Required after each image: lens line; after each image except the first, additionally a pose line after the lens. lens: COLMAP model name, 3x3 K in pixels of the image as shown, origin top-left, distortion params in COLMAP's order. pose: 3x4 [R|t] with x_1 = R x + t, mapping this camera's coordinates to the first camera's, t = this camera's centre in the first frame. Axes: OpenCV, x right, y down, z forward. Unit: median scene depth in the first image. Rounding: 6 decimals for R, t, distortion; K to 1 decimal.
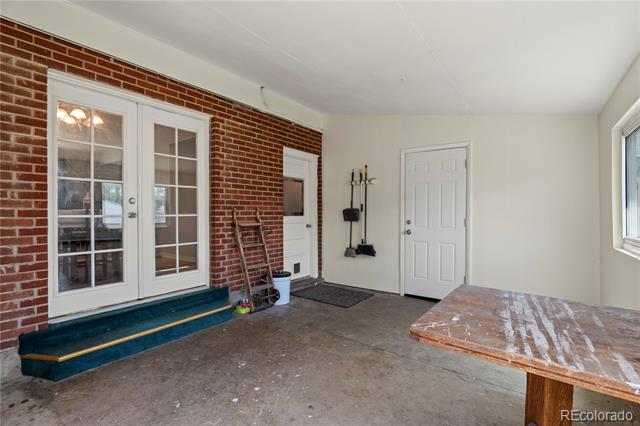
lens RADIAL K [[298.0, 0, 319.1], [0, 298.0, 210.8], [0, 0, 1]] dist [-0.005410, 0.001176]
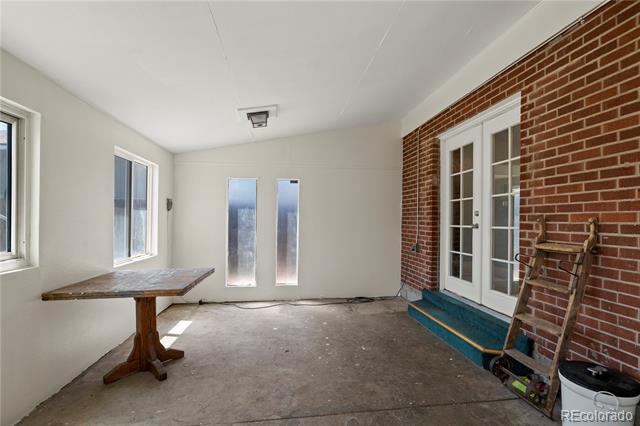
lens RADIAL K [[298.0, 0, 319.3], [0, 298.0, 218.8], [0, 0, 1]] dist [-0.005410, 0.001176]
pose [[-0.715008, -0.013531, -0.698985, 0.483485], [-0.009292, 0.999908, -0.009851, 0.001875], [0.699055, -0.000548, -0.715068, 1.156911]]
